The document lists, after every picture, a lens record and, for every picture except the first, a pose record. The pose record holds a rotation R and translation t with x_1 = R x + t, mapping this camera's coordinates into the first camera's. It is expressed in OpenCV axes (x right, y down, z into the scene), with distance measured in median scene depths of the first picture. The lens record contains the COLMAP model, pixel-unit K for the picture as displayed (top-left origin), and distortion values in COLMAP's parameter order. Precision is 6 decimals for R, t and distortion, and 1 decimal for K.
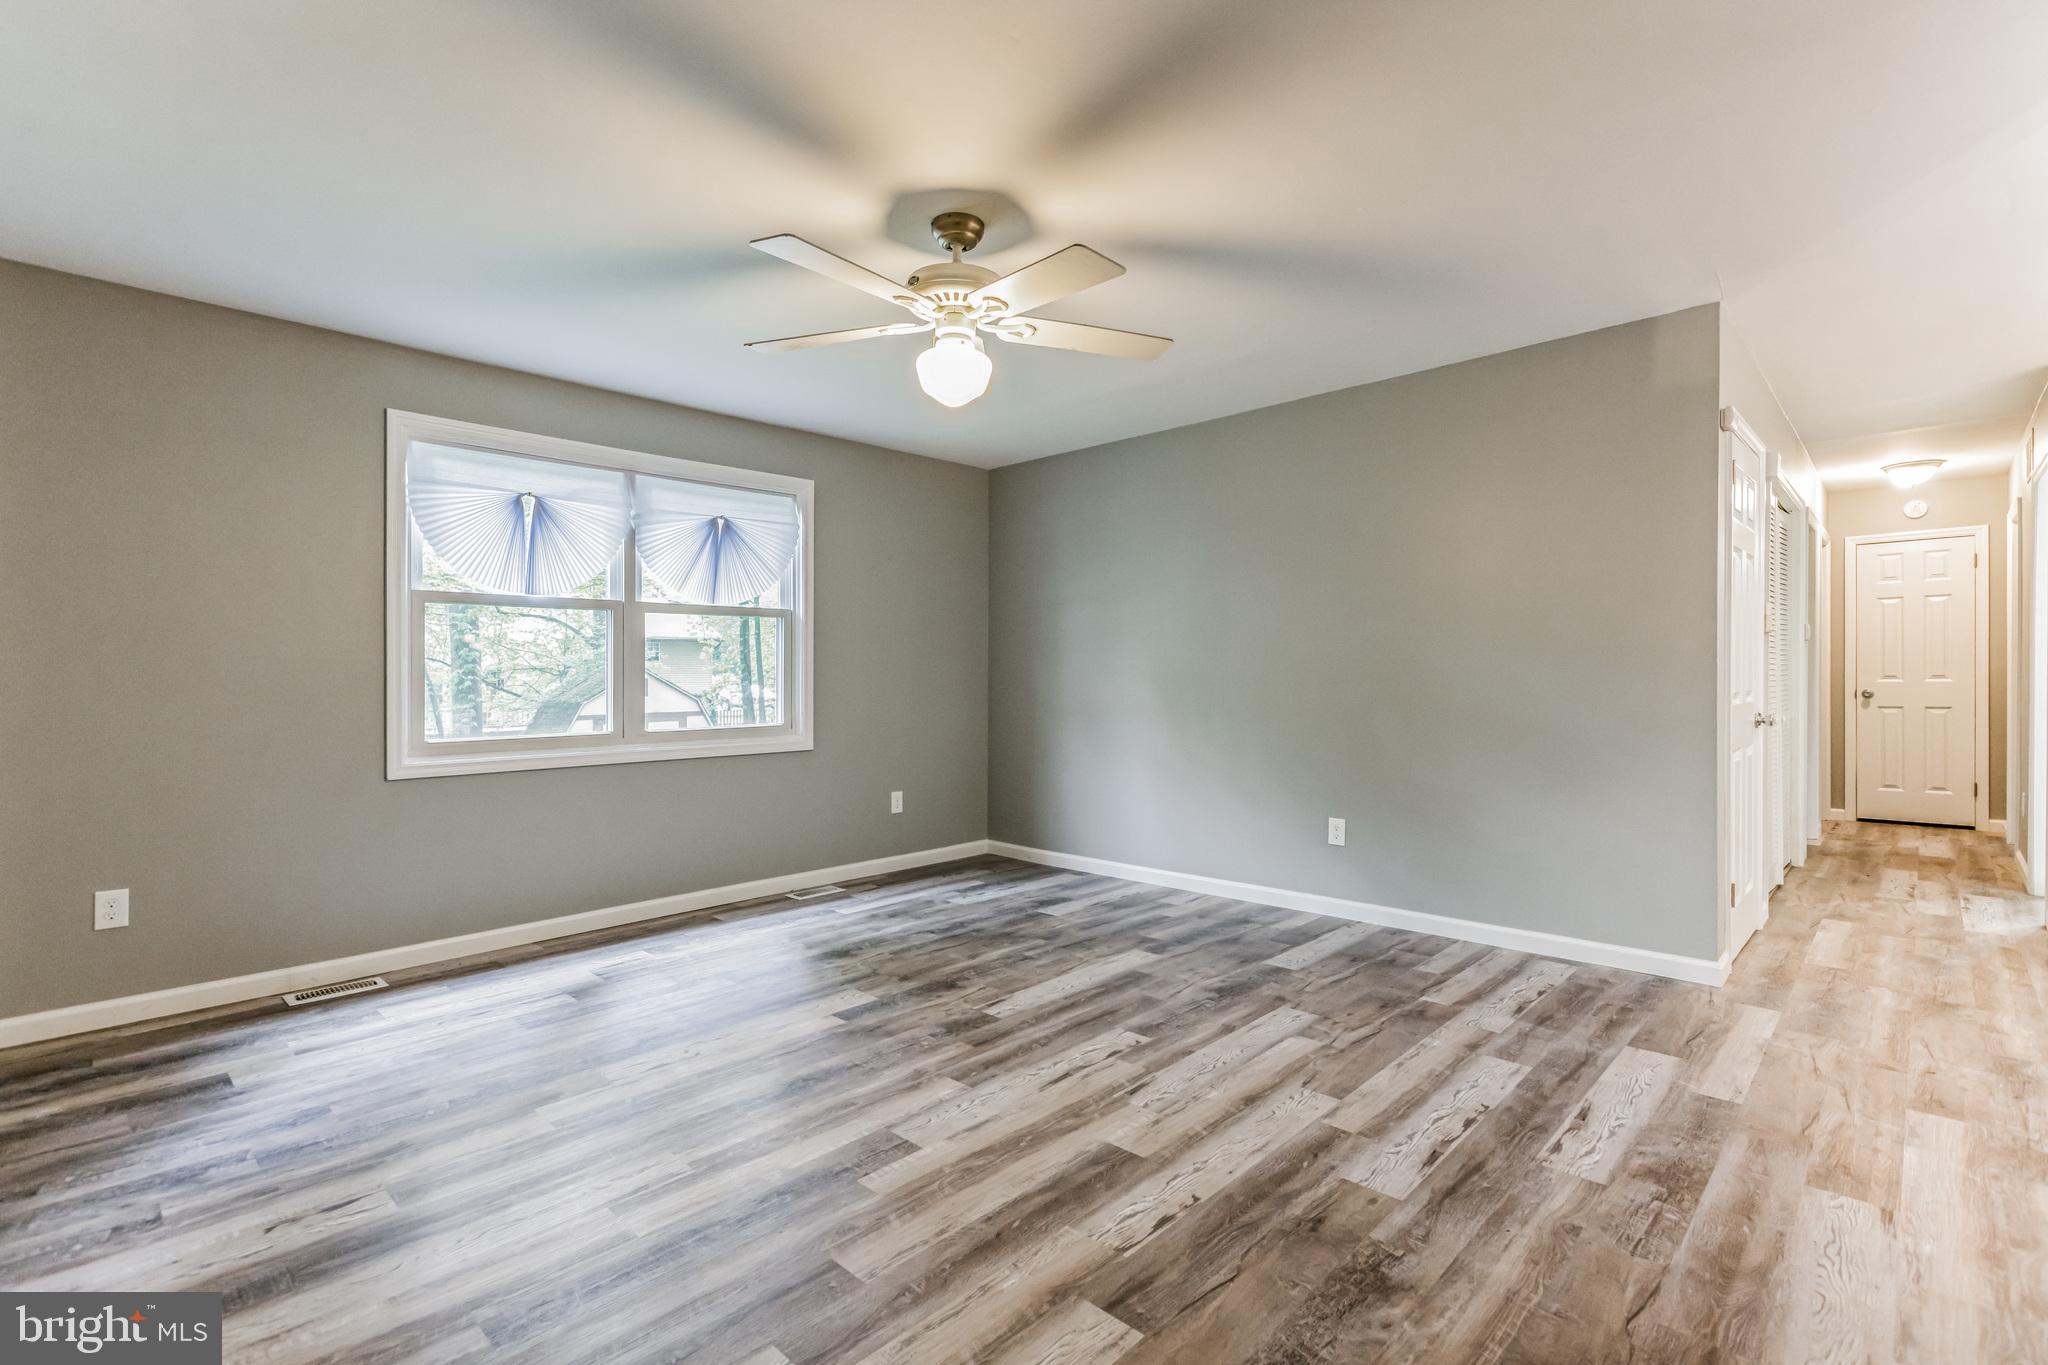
lens RADIAL K [[949.0, 0, 1032.1], [0, 949.0, 687.3], [0, 0, 1]] dist [0.006123, -0.001988]
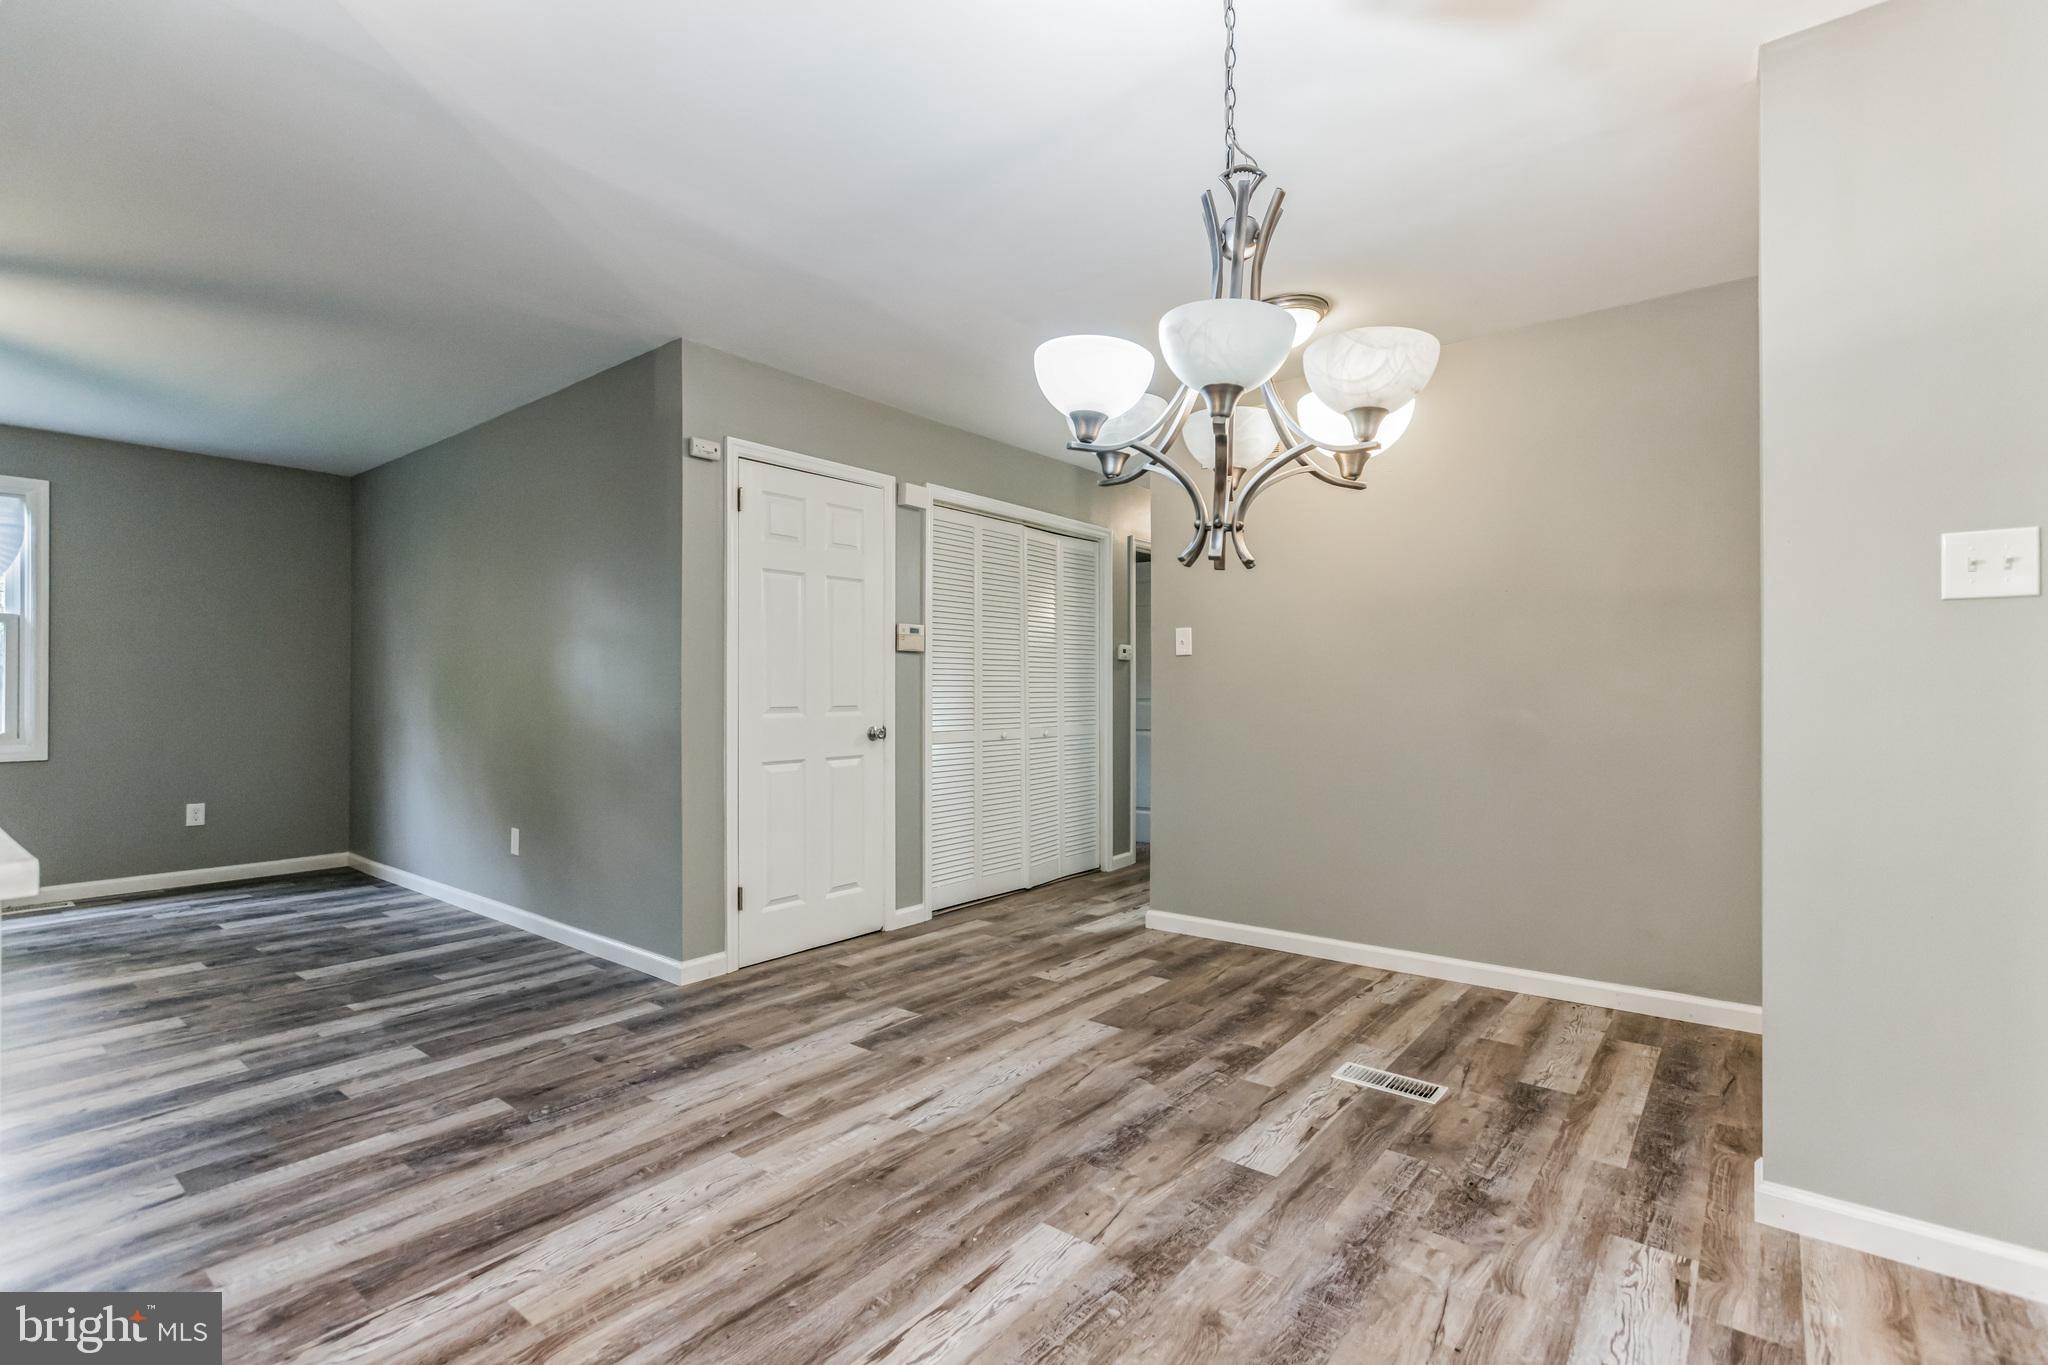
lens RADIAL K [[949.0, 0, 1011.2], [0, 949.0, 678.0], [0, 0, 1]] dist [0.006123, -0.001988]
pose [[0.994967, 0.009900, 0.099710, 0.700009], [-0.007538, 0.999683, -0.024041, -0.001307], [-0.099916, 0.023169, 0.994726, -0.061105]]
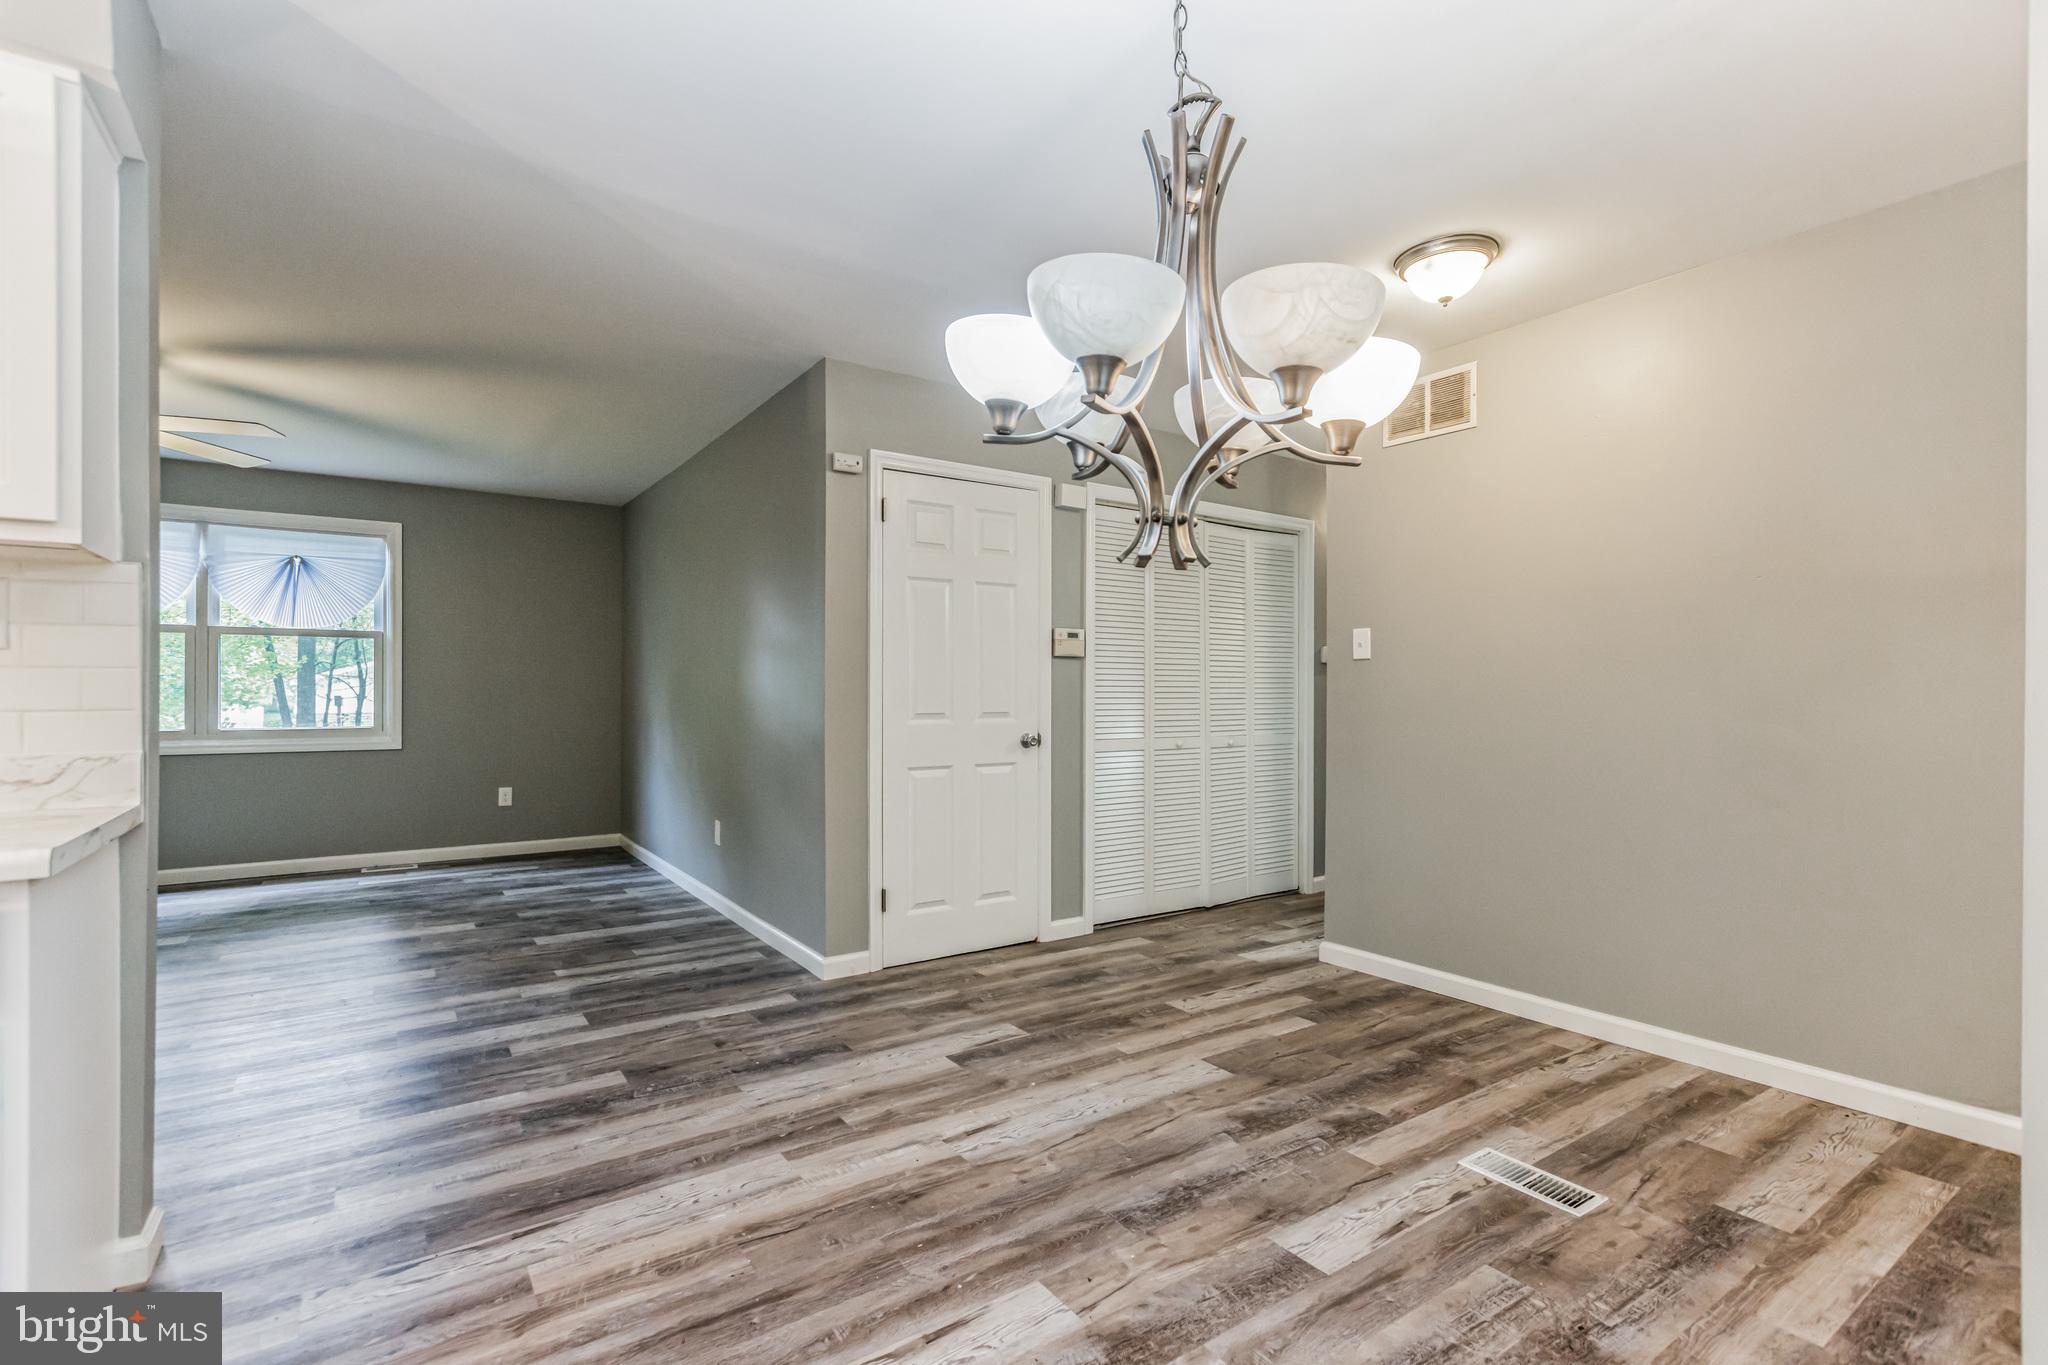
lens RADIAL K [[949.0, 0, 1016.3], [0, 949.0, 687.4], [0, 0, 1]] dist [0.006123, -0.001988]
pose [[0.981689, 0.012018, -0.190111, 0.819185], [-0.014569, 0.999822, -0.012027, -0.008856], [0.189932, 0.014577, 0.981689, -0.026549]]
